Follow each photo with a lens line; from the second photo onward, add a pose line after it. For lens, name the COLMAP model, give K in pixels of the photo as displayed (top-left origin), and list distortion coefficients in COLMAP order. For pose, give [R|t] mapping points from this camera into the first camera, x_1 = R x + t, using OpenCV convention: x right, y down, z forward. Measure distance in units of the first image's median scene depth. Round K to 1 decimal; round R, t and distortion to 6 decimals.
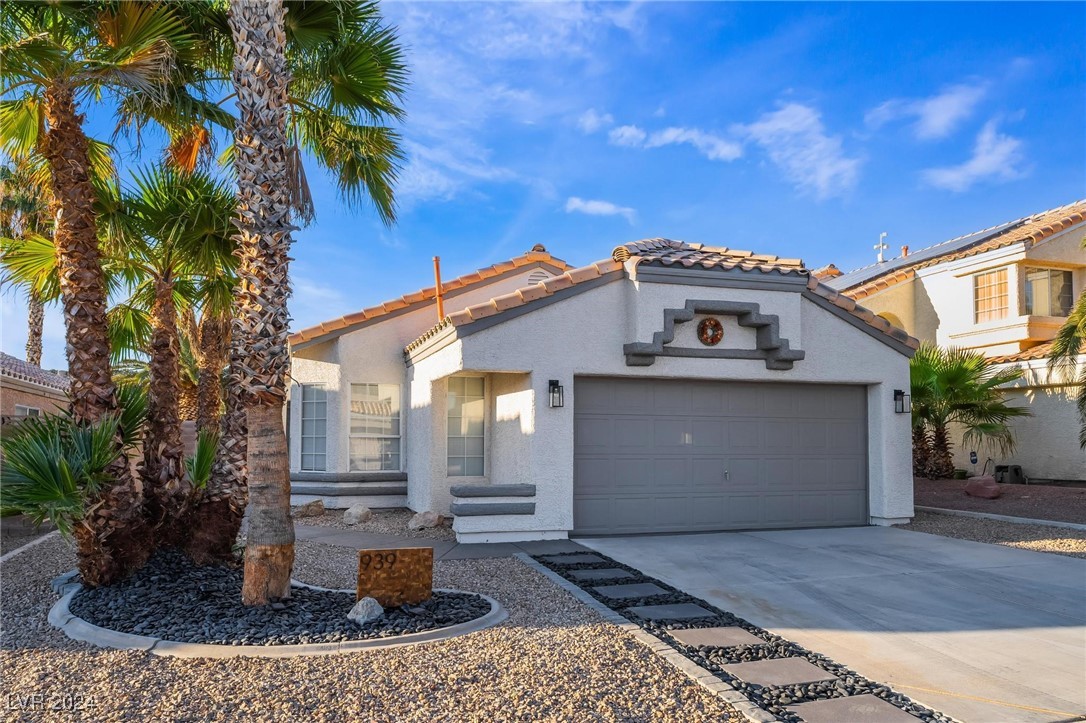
lens RADIAL K [[721.1, 0, 530.1], [0, 721.1, 410.1], [0, 0, 1]] dist [0.015294, 0.002640]
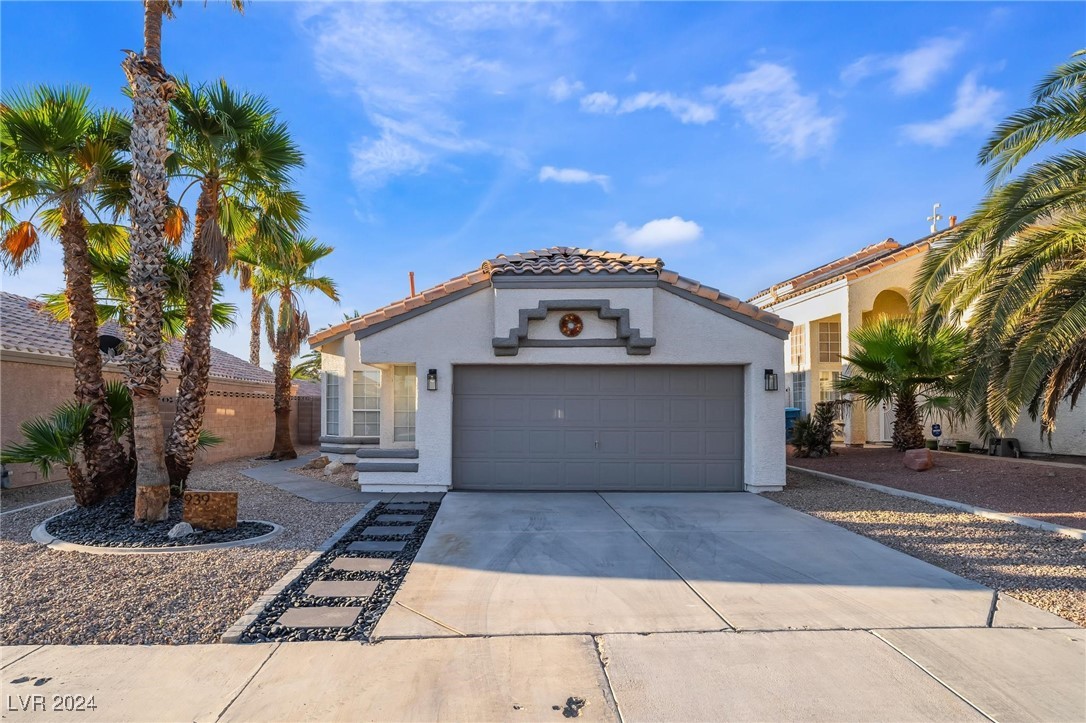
lens RADIAL K [[620.8, 0, 513.1], [0, 620.8, 397.9], [0, 0, 1]] dist [0.001351, -0.000048]
pose [[0.951260, -0.004186, -0.308361, 0.703605], [0.012970, 0.999566, 0.026440, -0.024385], [0.308116, -0.029150, 0.950902, -0.021669]]
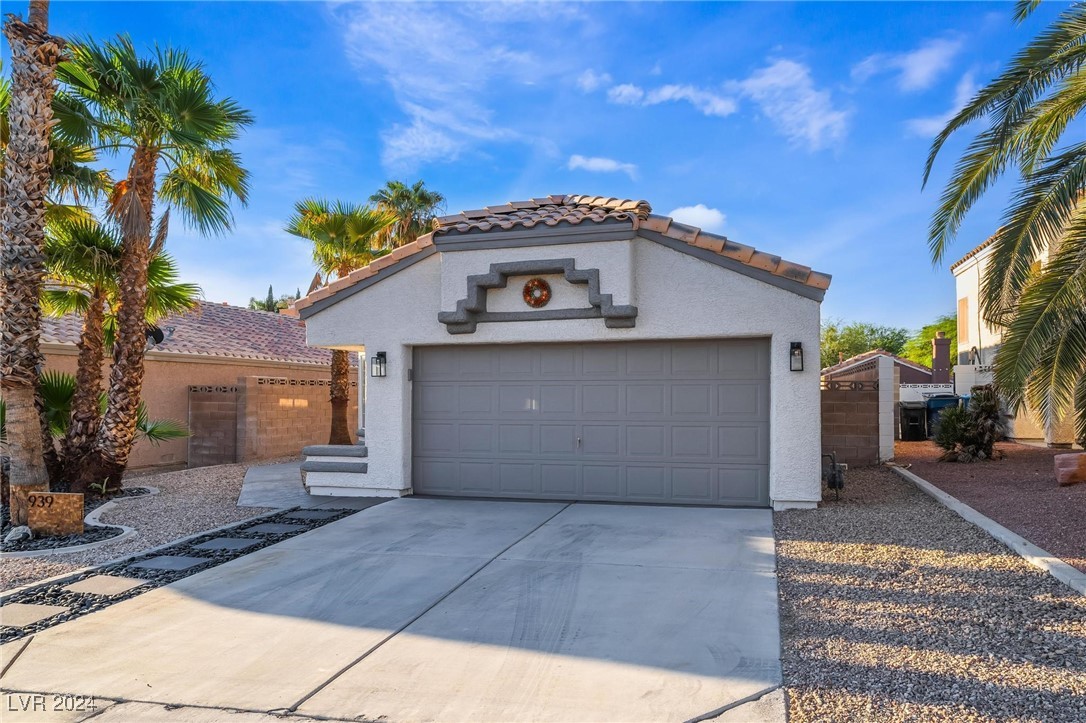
lens RADIAL K [[720.1, 0, 601.0], [0, 720.1, 385.6], [0, 0, 1]] dist [0.022792, 0.000864]
pose [[0.846190, -0.011580, -0.532756, 1.226388], [0.030287, 0.999193, 0.026387, -0.012600], [0.532020, -0.038464, 0.845858, 0.343096]]
